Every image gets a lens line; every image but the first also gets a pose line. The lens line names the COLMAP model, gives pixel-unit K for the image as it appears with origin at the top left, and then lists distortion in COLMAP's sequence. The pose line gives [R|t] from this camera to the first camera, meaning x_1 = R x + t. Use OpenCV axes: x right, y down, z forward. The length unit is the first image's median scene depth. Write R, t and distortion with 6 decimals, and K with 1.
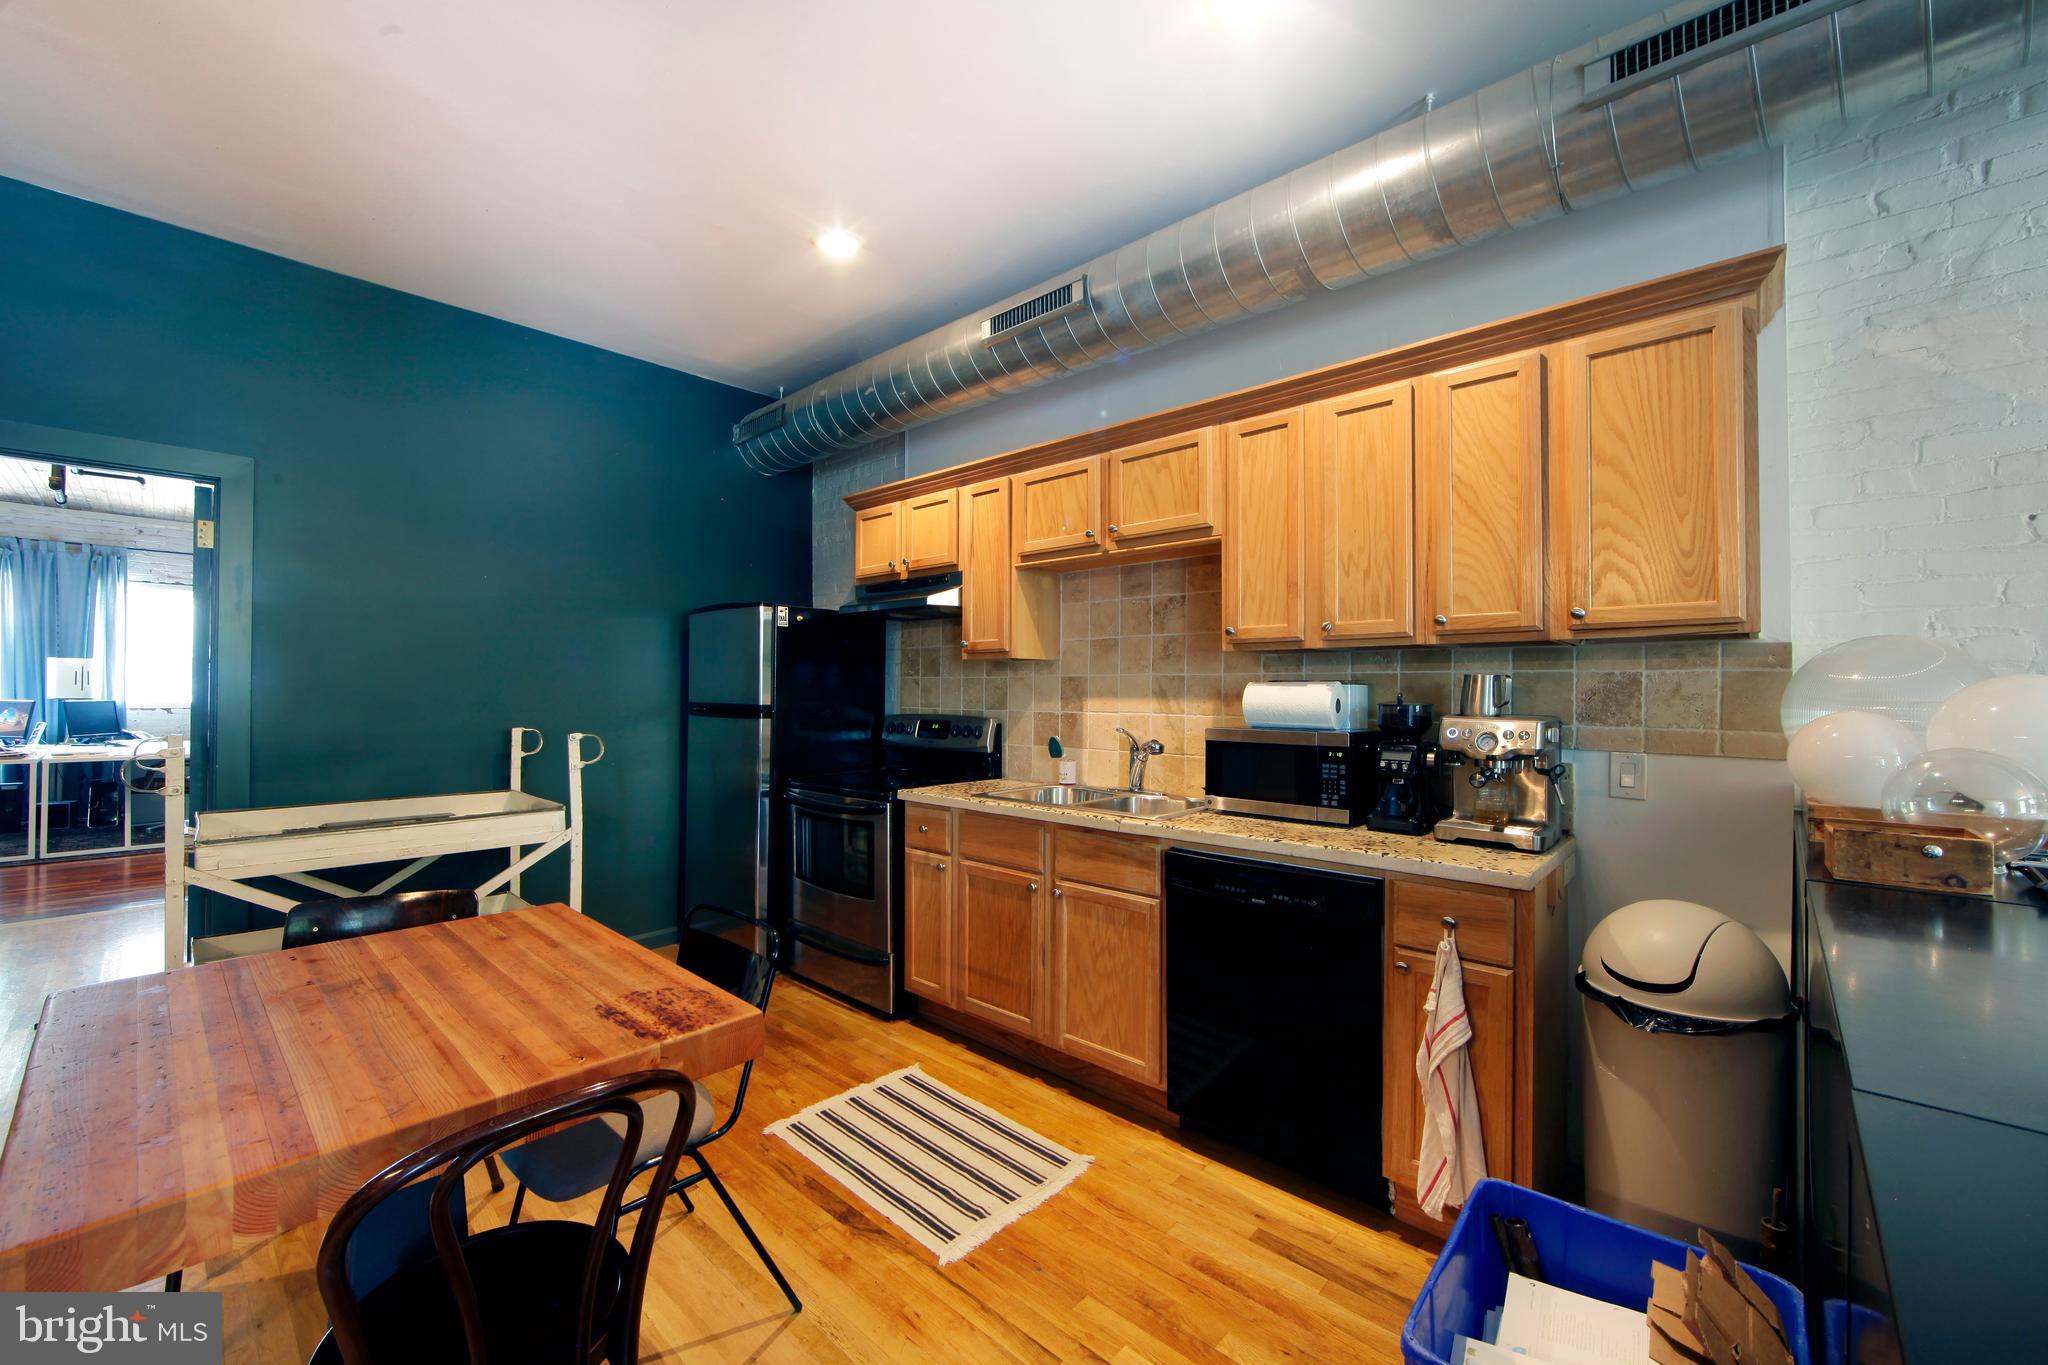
lens RADIAL K [[816.4, 0, 1008.6], [0, 816.4, 679.8], [0, 0, 1]] dist [-0.009682, 0.001553]
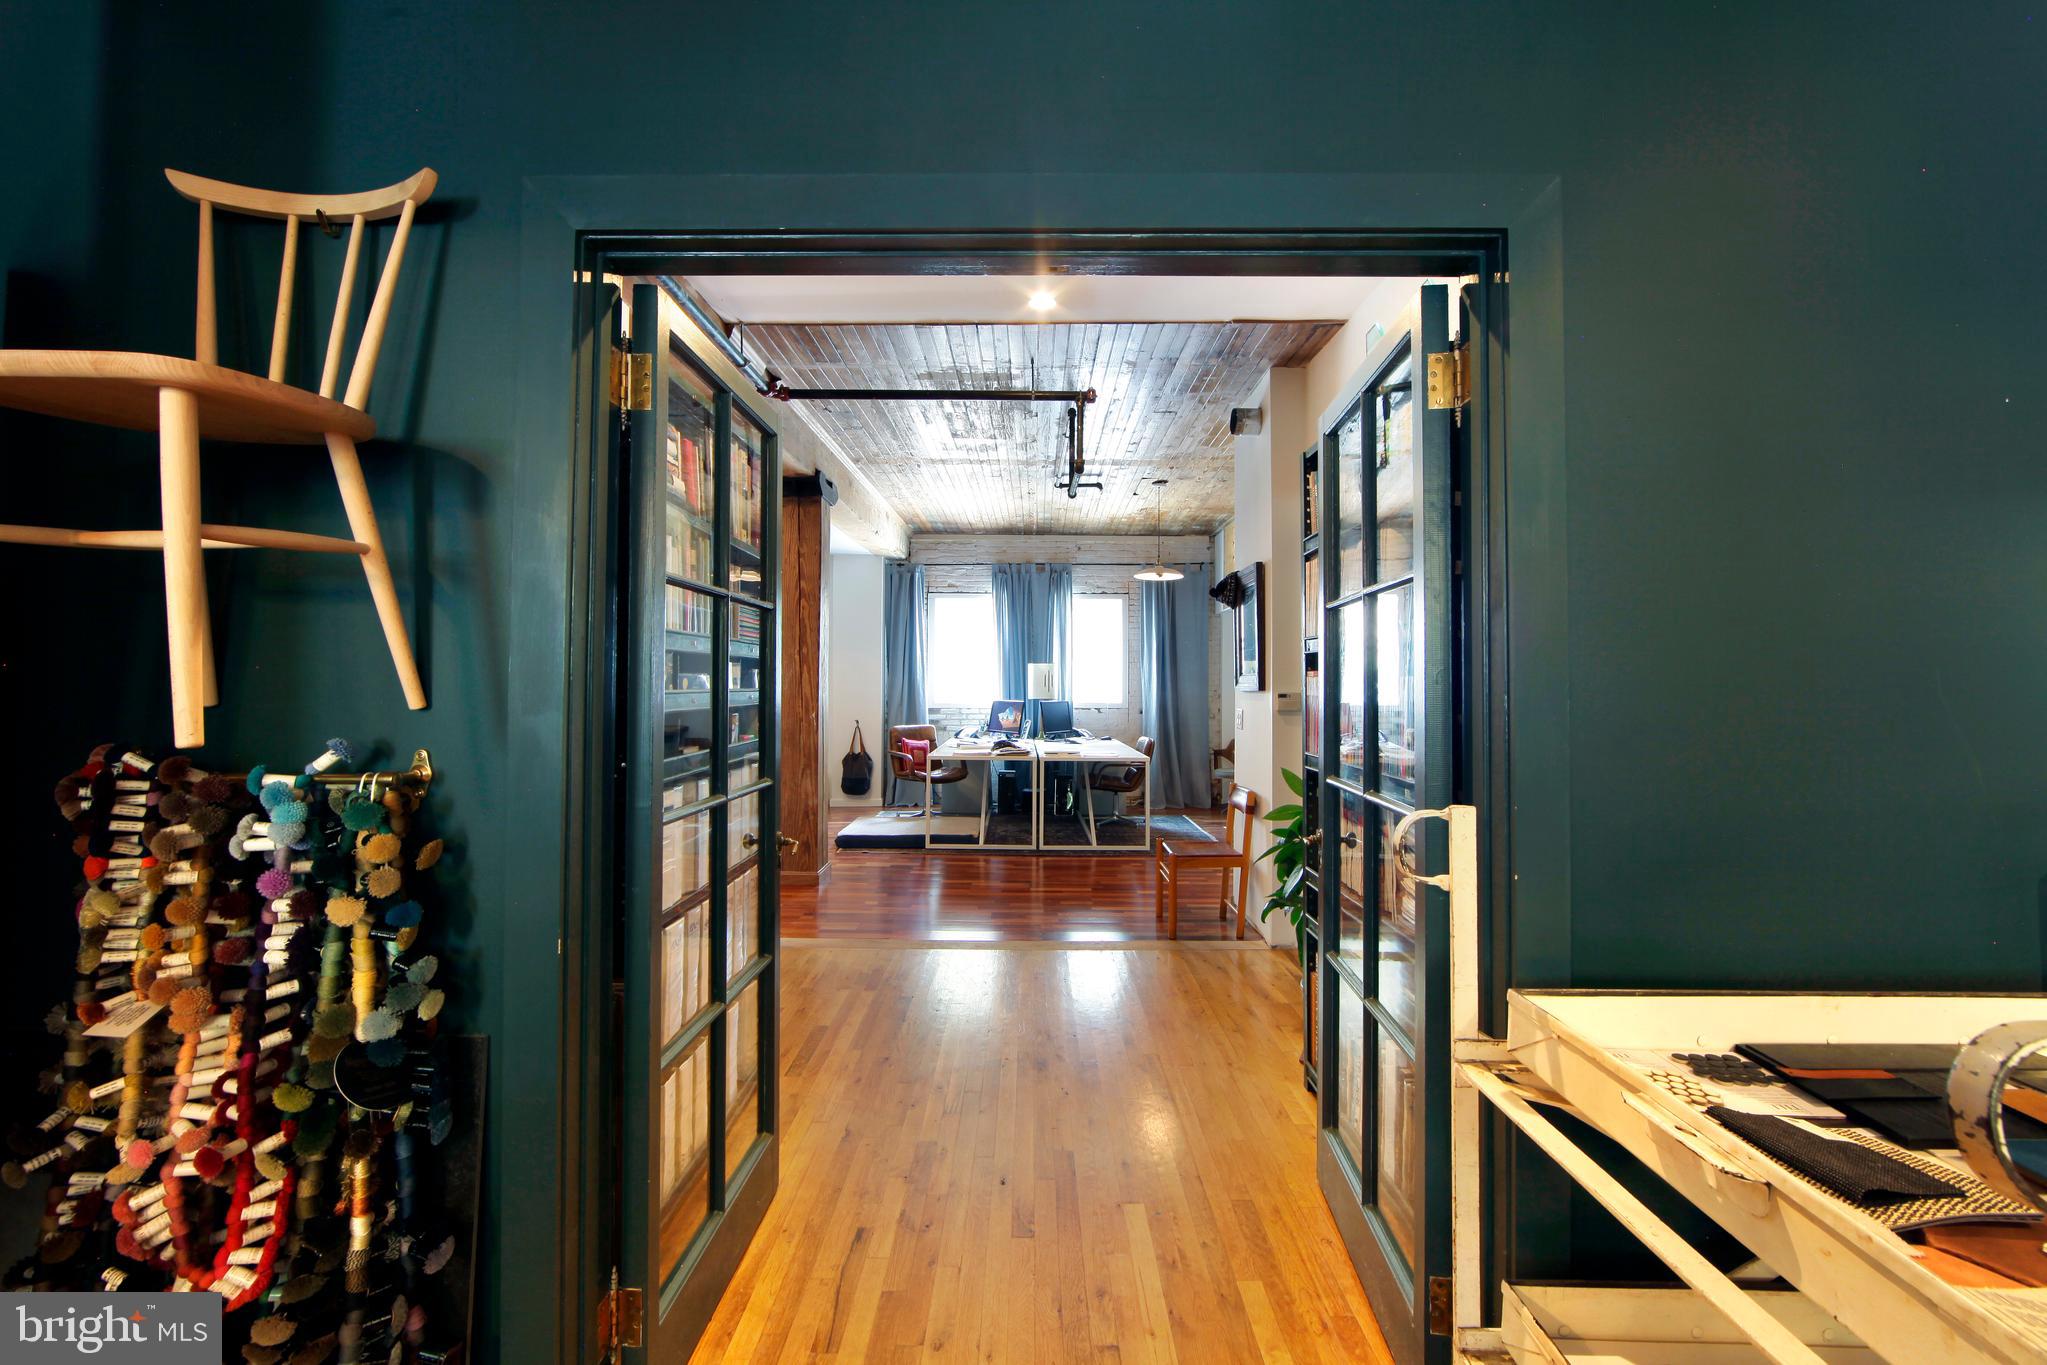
lens RADIAL K [[816.0, 0, 1025.0], [0, 816.0, 680.6], [0, 0, 1]] dist [-0.009682, 0.001553]
pose [[0.680295, -0.008252, -0.732892, -0.861500], [0.010177, 0.999947, -0.001812, -0.002687], [0.732867, -0.006226, 0.680343, 0.516478]]
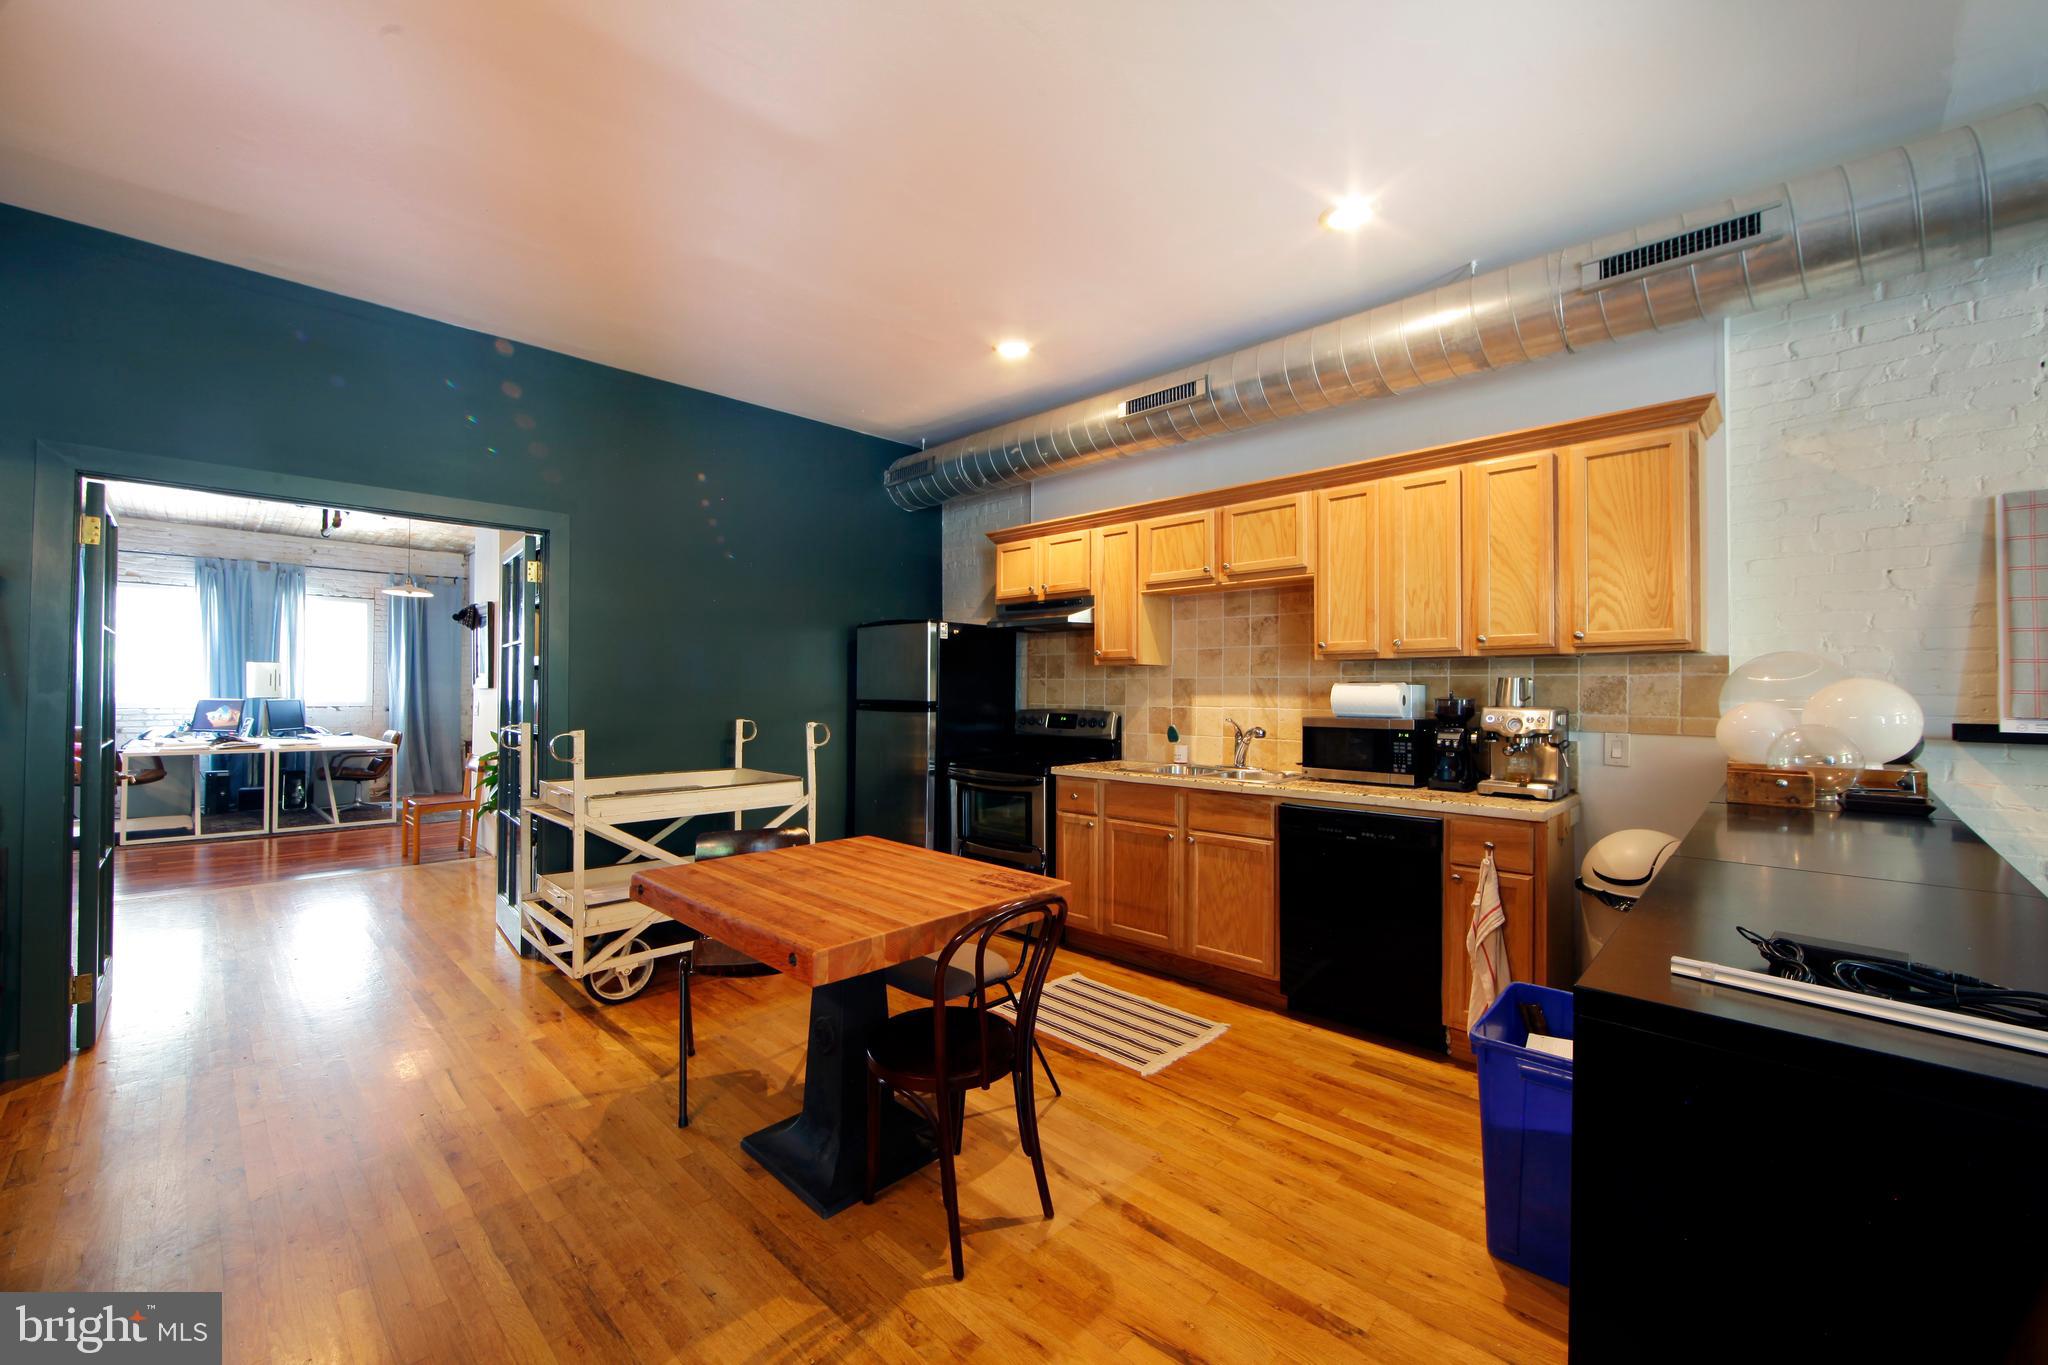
lens RADIAL K [[816.4, 0, 1011.0], [0, 816.4, 680.5], [0, 0, 1]] dist [-0.009682, 0.001553]
pose [[0.999726, -0.000738, -0.023382, -0.193424], [0.000746, 1.000000, 0.000375, -0.002024], [0.023382, -0.000392, 0.999727, -0.329415]]
